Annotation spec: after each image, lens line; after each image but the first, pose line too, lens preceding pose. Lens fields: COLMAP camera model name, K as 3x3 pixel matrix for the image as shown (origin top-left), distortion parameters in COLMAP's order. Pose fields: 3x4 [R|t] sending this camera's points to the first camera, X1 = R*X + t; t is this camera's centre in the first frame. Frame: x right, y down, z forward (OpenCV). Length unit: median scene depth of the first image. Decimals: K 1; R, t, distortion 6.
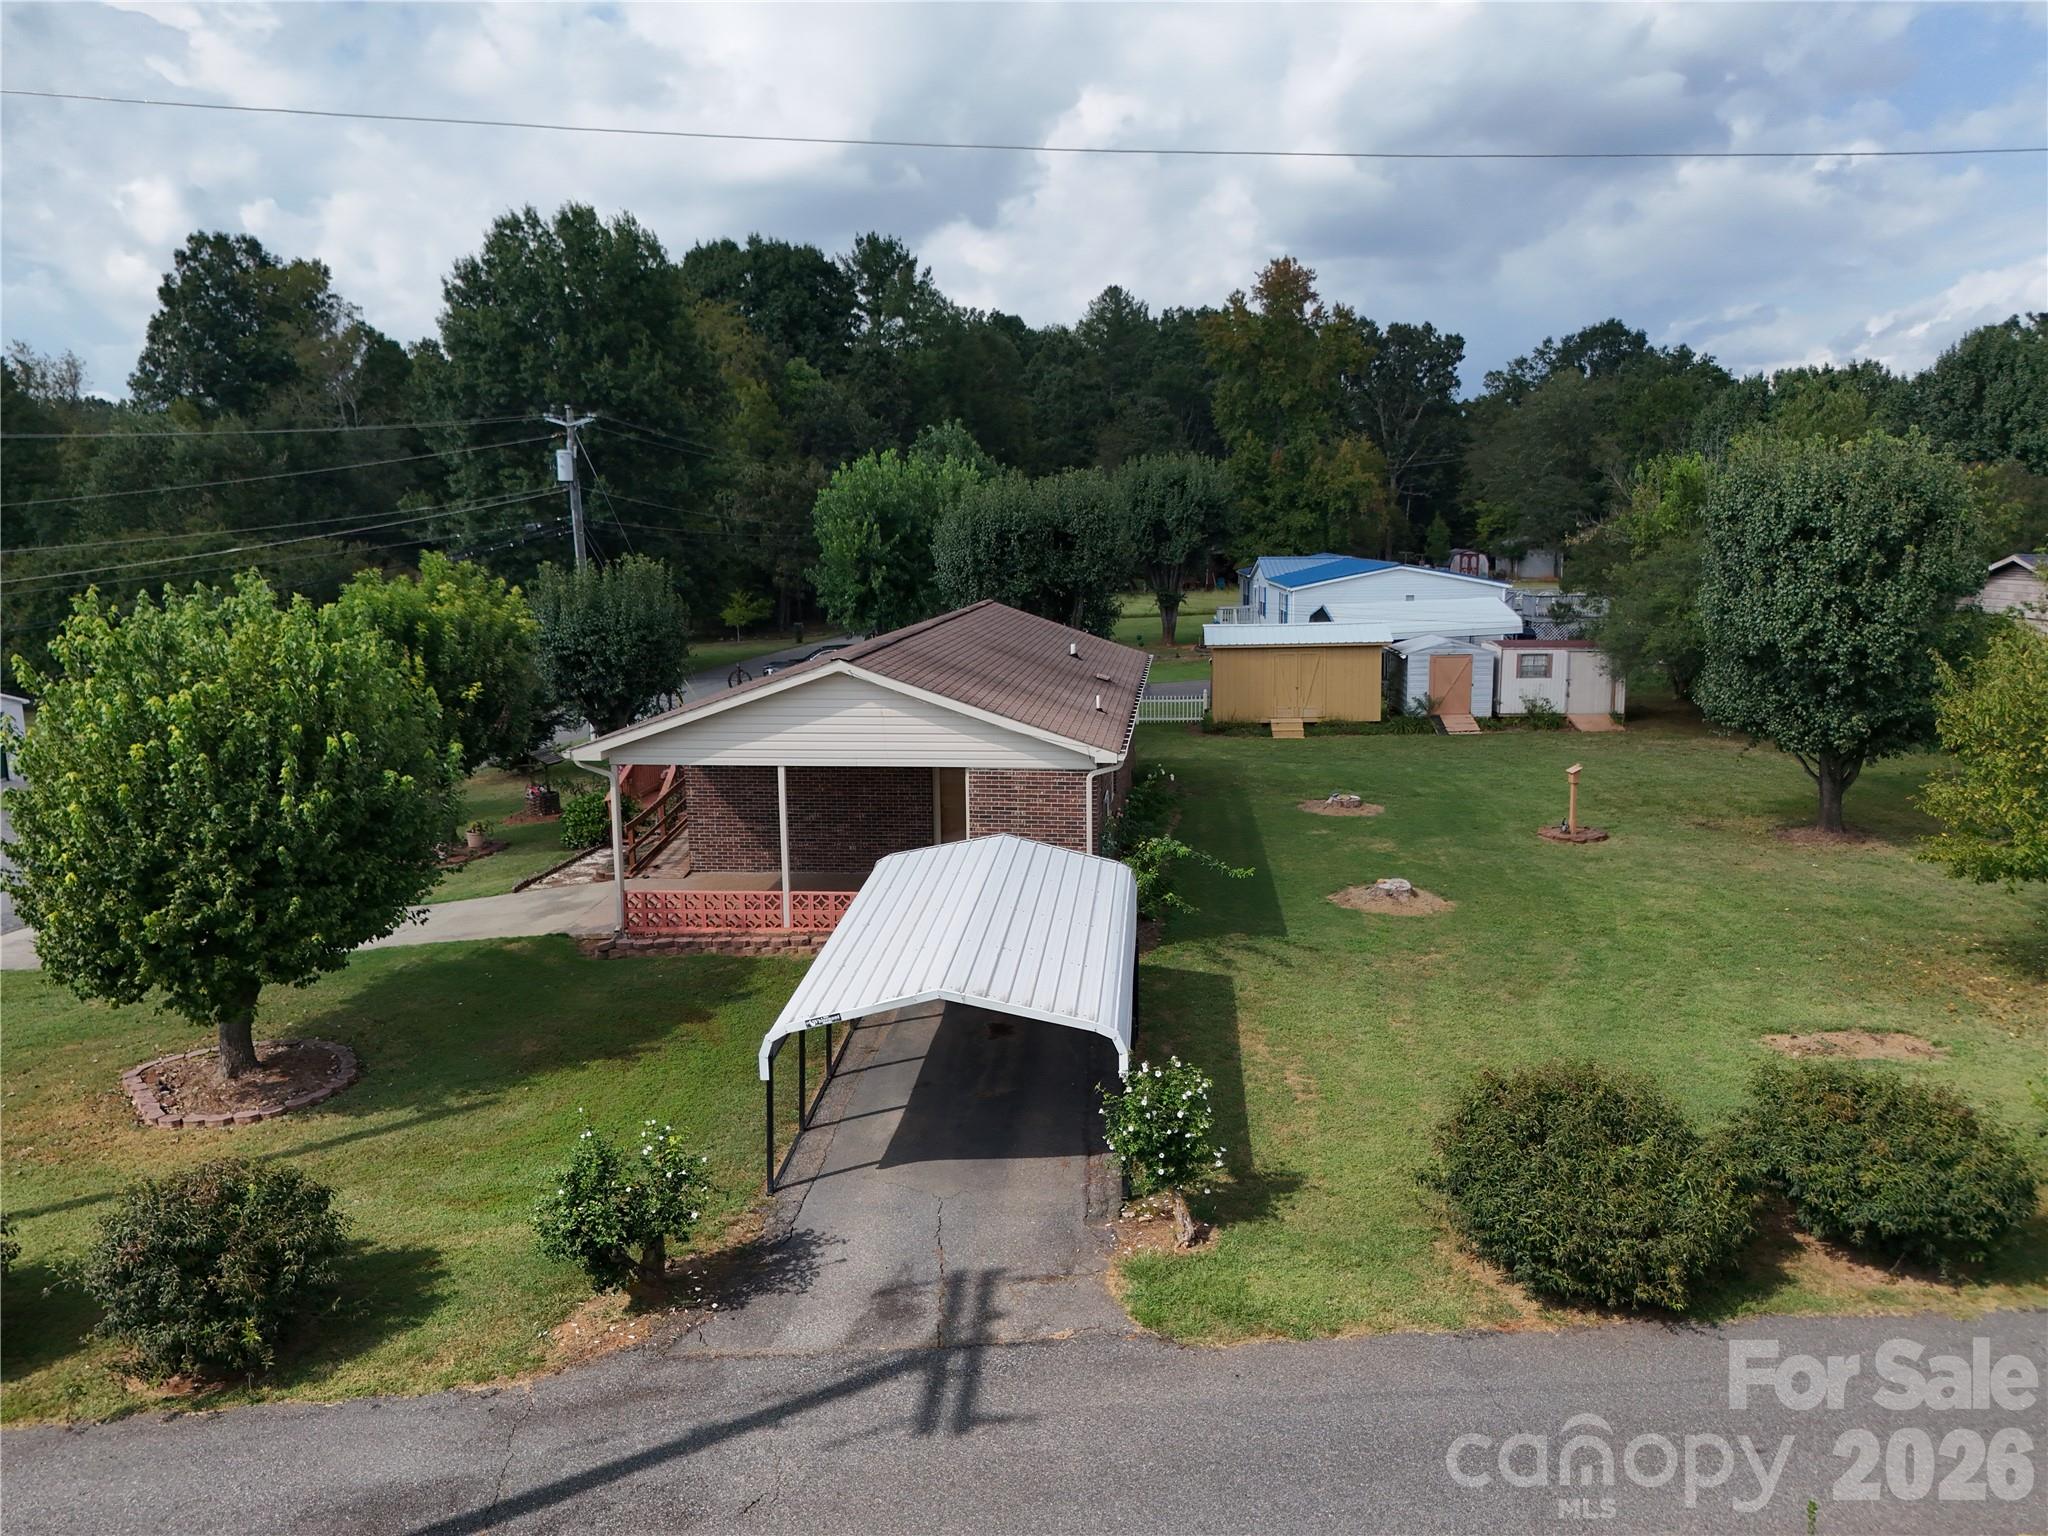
lens RADIAL K [[1513.3, 0, 1035.3], [0, 1513.3, 762.7], [0, 0, 1]] dist [0.058721, -0.047301]
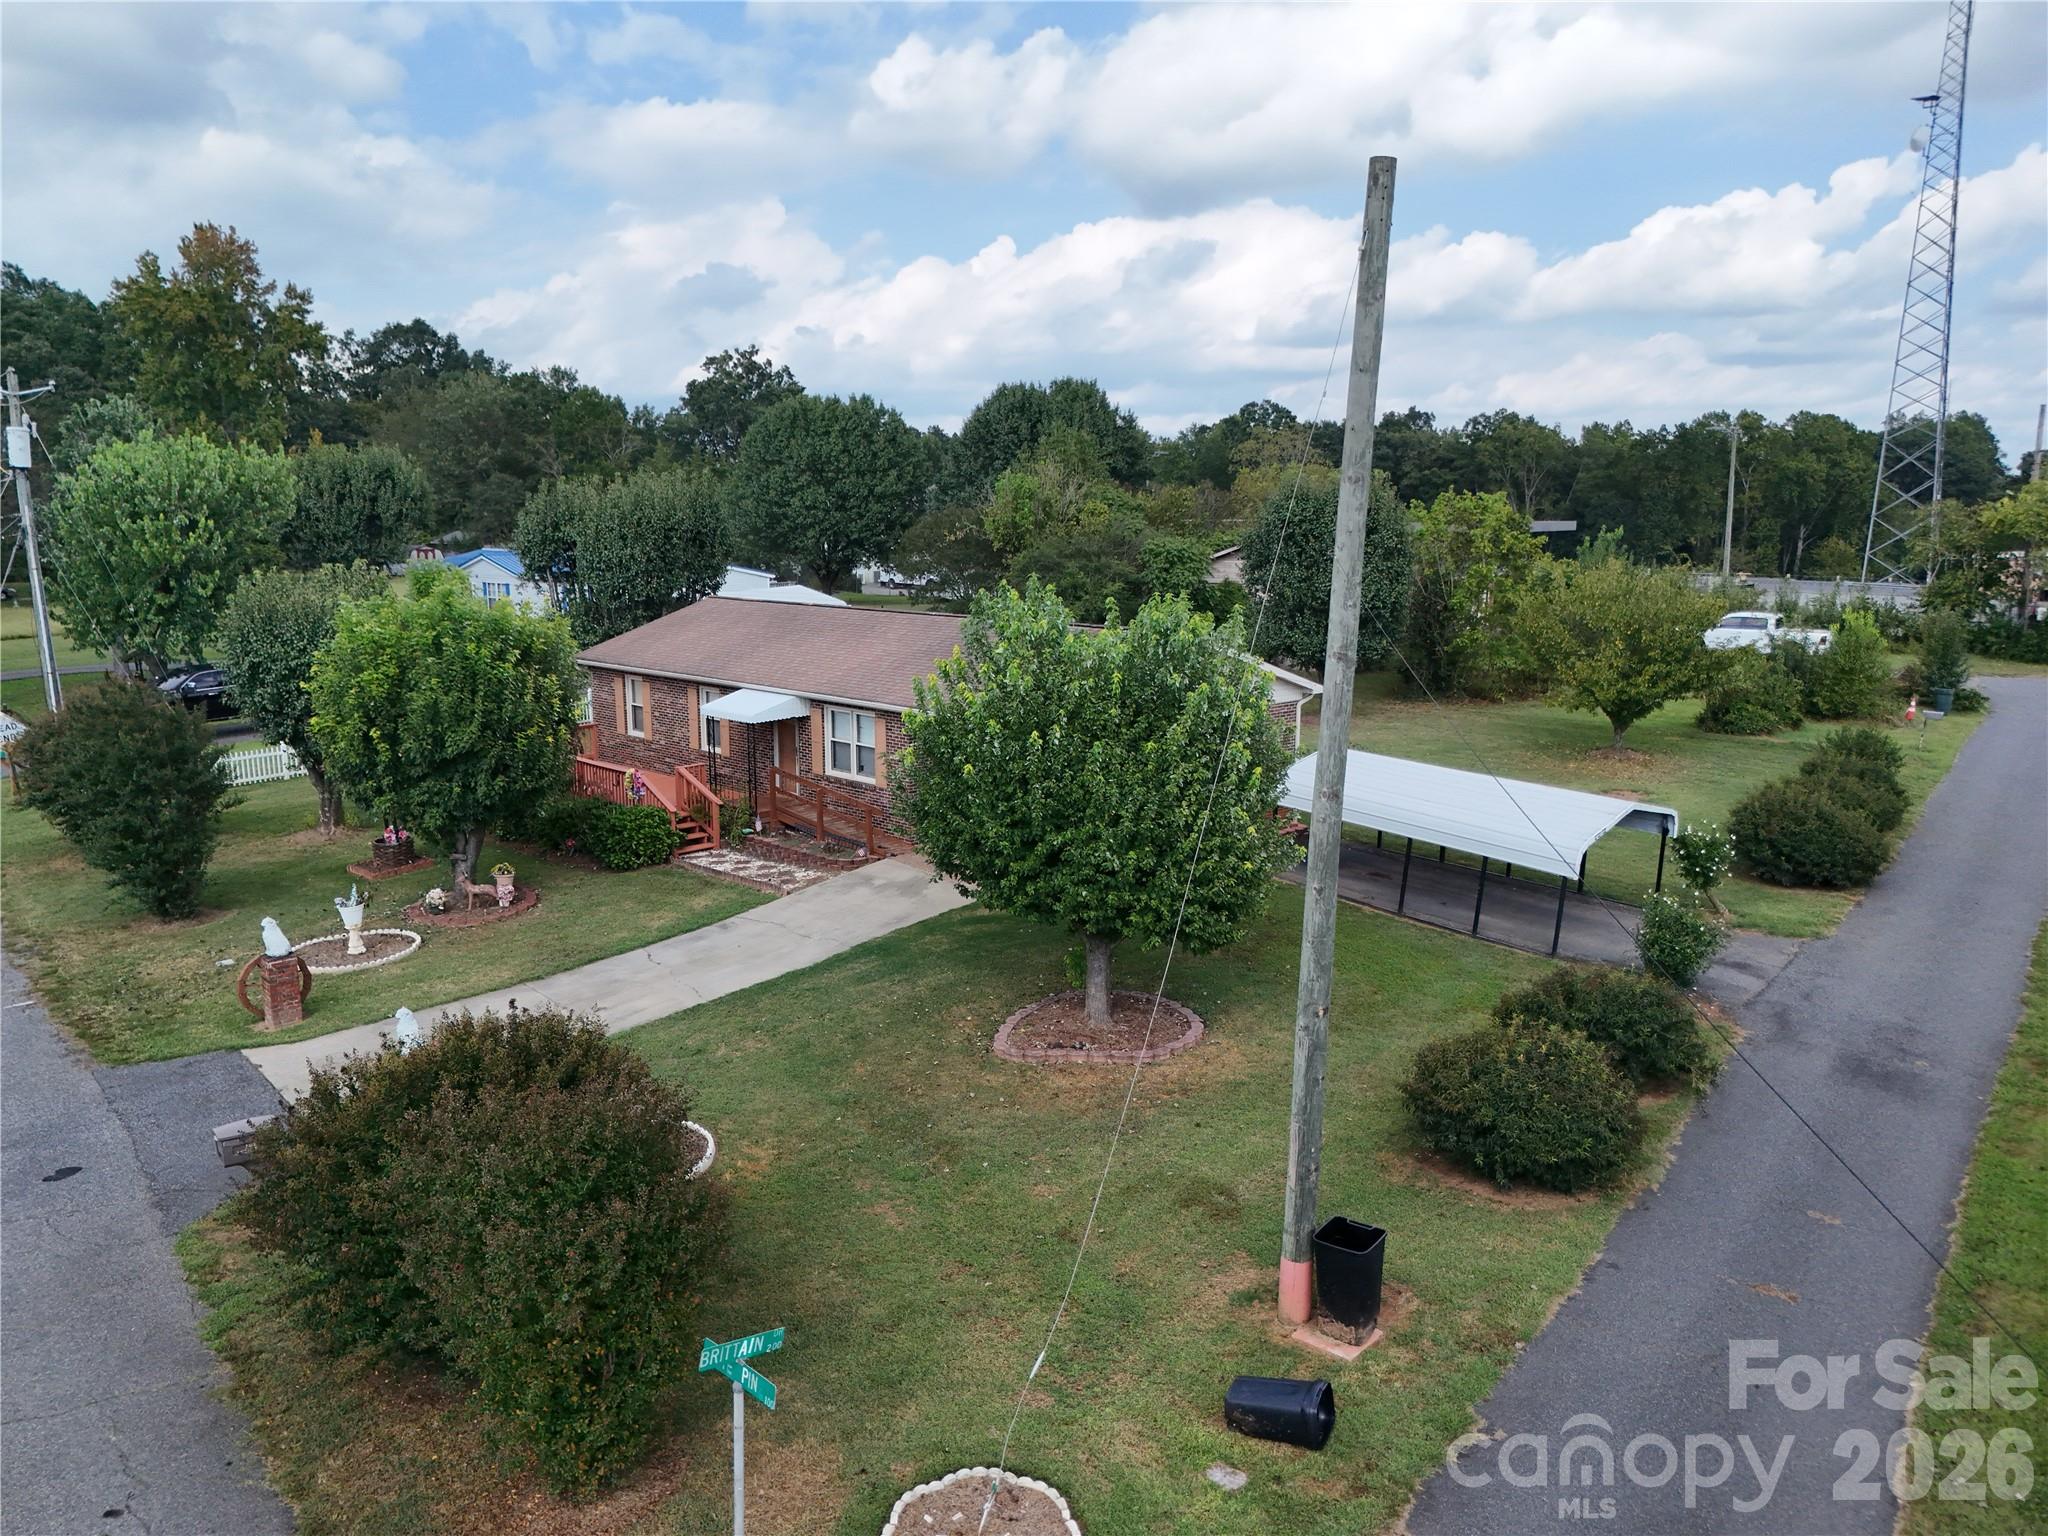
lens RADIAL K [[1513.3, 0, 1029.8], [0, 1513.3, 774.2], [0, 0, 1]] dist [0.058721, -0.047301]
pose [[0.651497, -0.126373, 0.748052, -0.595154], [0.116037, 0.991026, 0.066360, -0.027845], [-0.749725, 0.043568, 0.660314, 0.128363]]
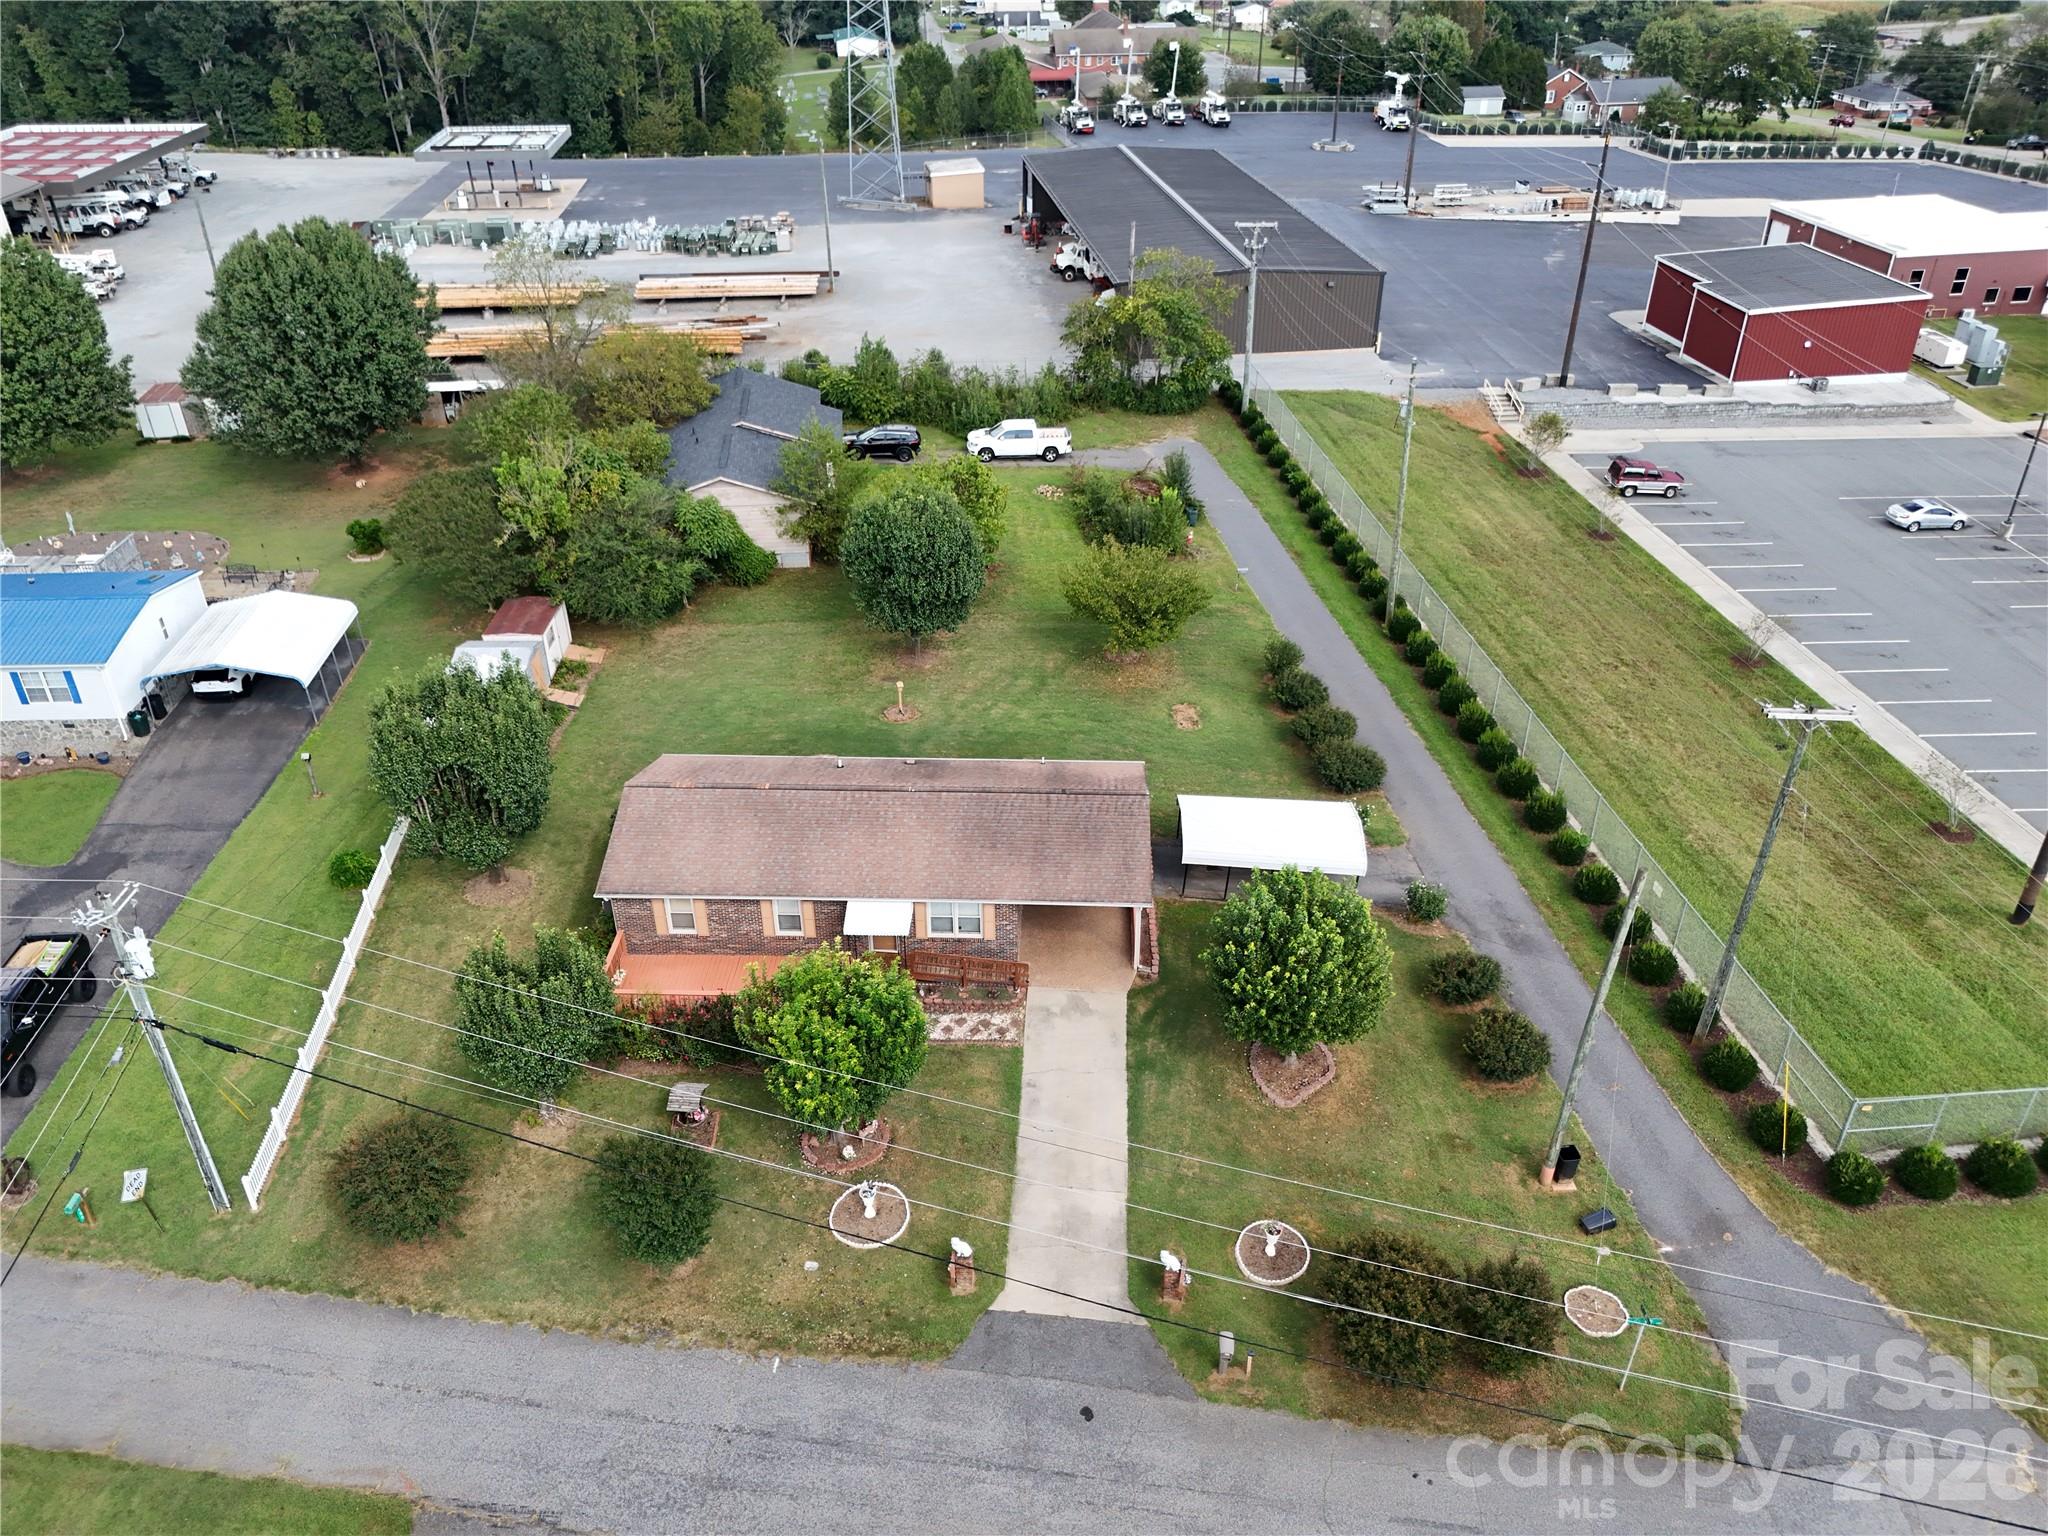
lens RADIAL K [[1513.3, 0, 1019.4], [0, 1513.3, 768.4], [0, 0, 1]] dist [0.058721, -0.047301]
pose [[-0.049191, -0.512784, 0.857107, -0.976839], [0.166837, 0.841871, 0.513243, -0.620225], [-0.984757, 0.168244, 0.044139, 0.533933]]
